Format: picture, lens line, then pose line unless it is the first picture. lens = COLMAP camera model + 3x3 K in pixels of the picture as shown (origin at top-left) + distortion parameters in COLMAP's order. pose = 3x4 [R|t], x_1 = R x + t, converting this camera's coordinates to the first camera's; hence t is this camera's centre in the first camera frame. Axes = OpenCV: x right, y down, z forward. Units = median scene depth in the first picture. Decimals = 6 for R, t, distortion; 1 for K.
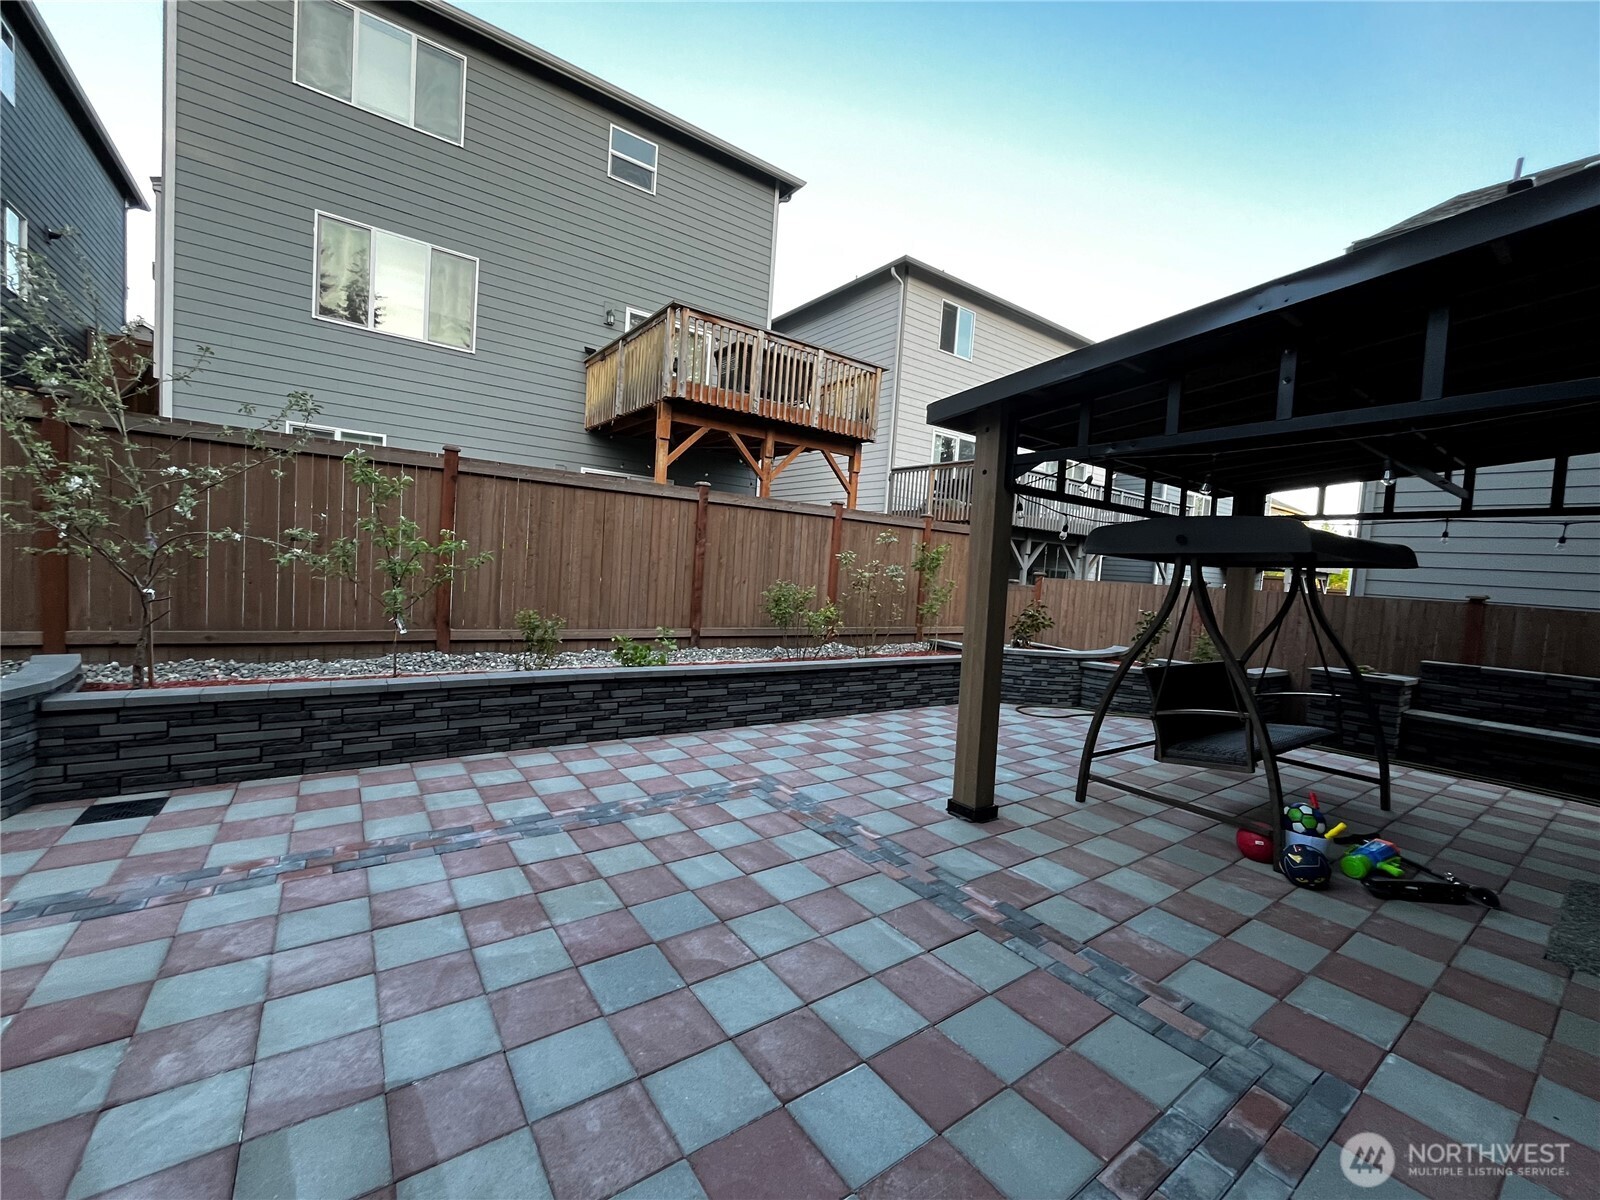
lens RADIAL K [[645.6, 0, 802.1], [0, 645.6, 597.5], [0, 0, 1]] dist [-0.003784, -0.000280]
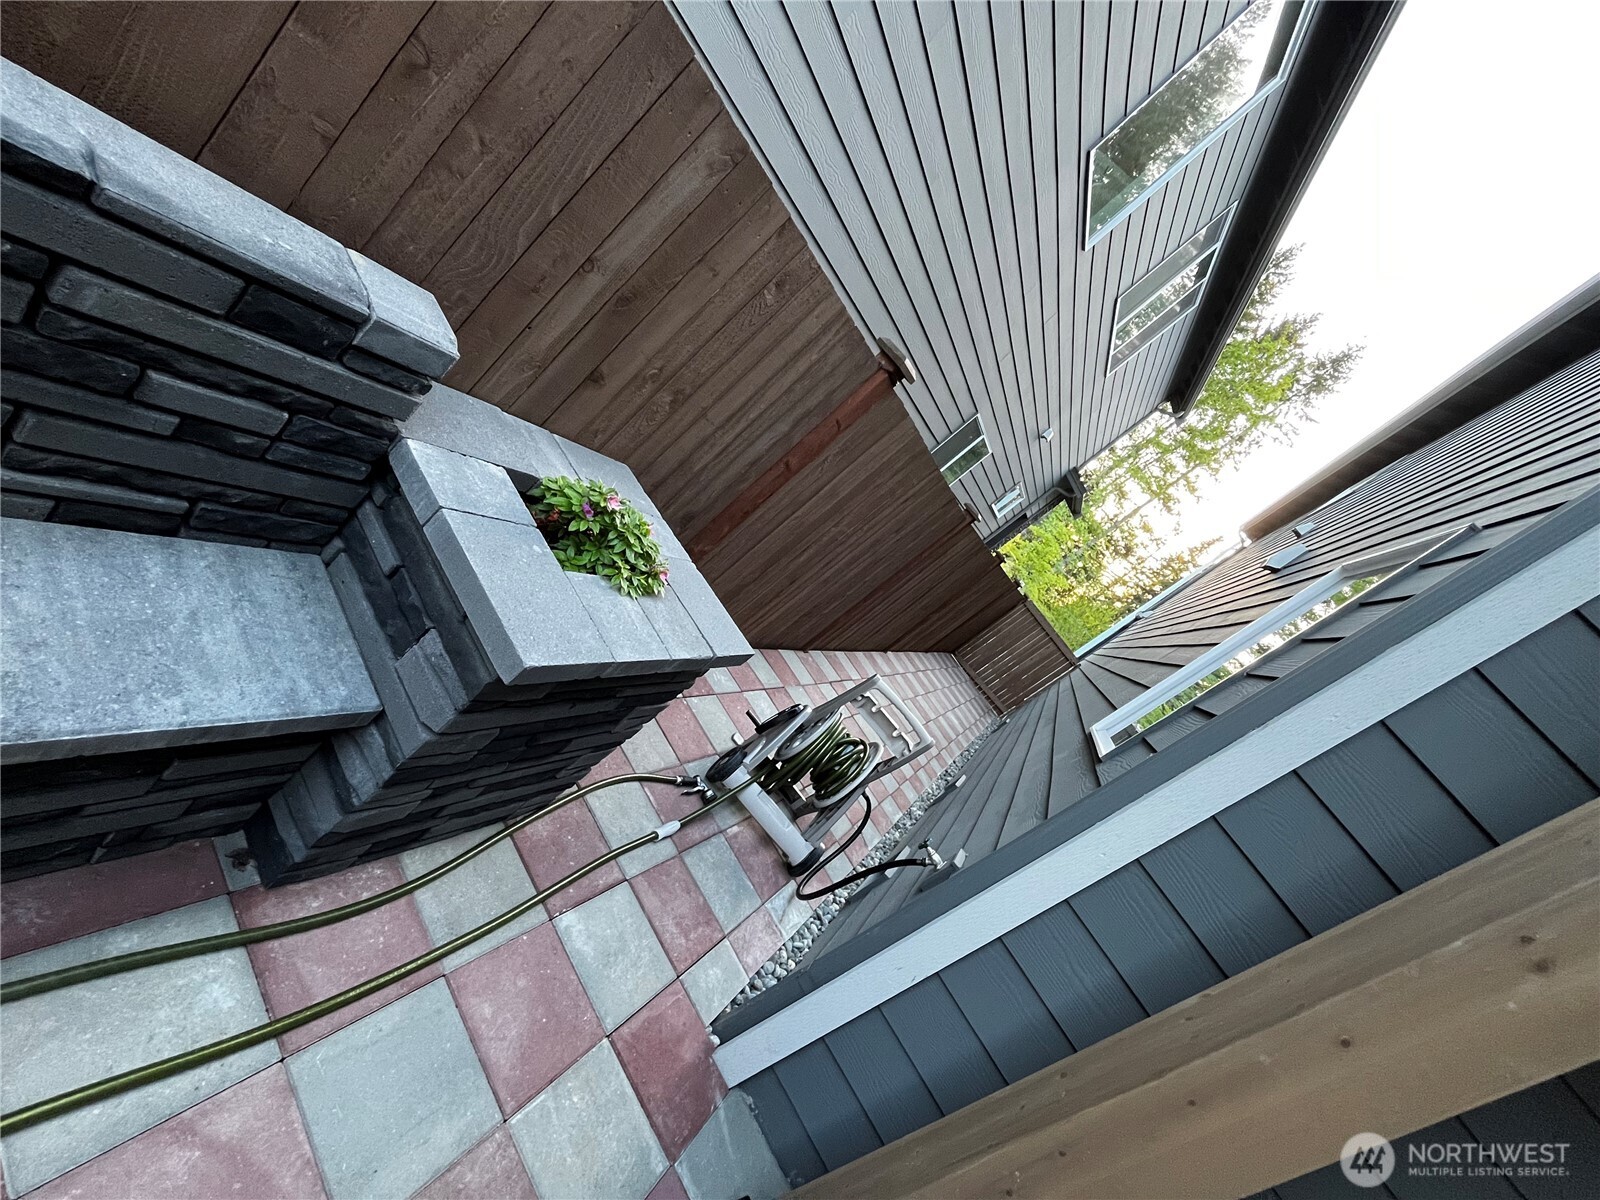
lens RADIAL K [[645.6, 0, 804.1], [0, 645.6, 596.8], [0, 0, 1]] dist [-0.003784, -0.000280]
pose [[-0.174039, -0.625912, 0.760227, 0.731699], [-0.708943, 0.615449, 0.344415, 0.027951], [-0.683455, -0.479016, -0.550848, 0.661906]]
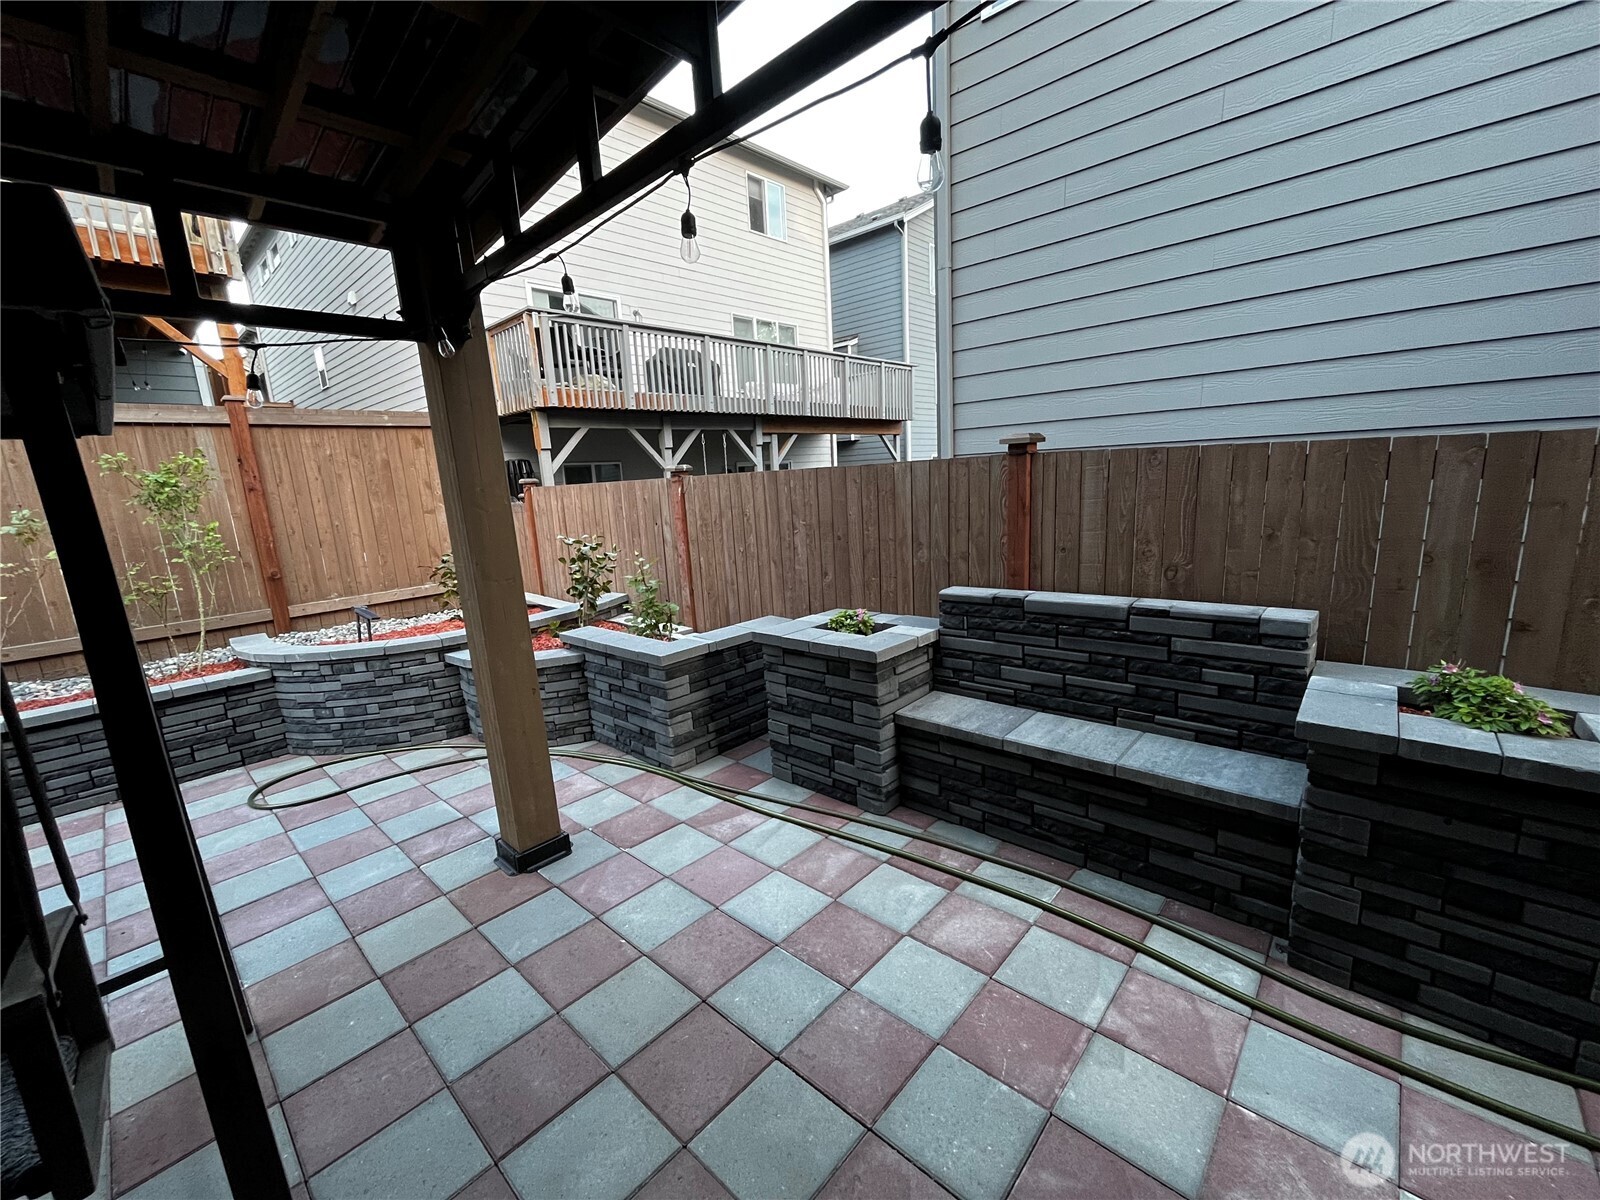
lens RADIAL K [[645.6, 0, 797.9], [0, 645.6, 601.7], [0, 0, 1]] dist [-0.003784, -0.000280]
pose [[0.971652, -0.156987, 0.176769, 0.623799], [0.129985, 0.979293, 0.155208, 0.015479], [-0.197474, -0.127831, 0.971938, 0.449097]]
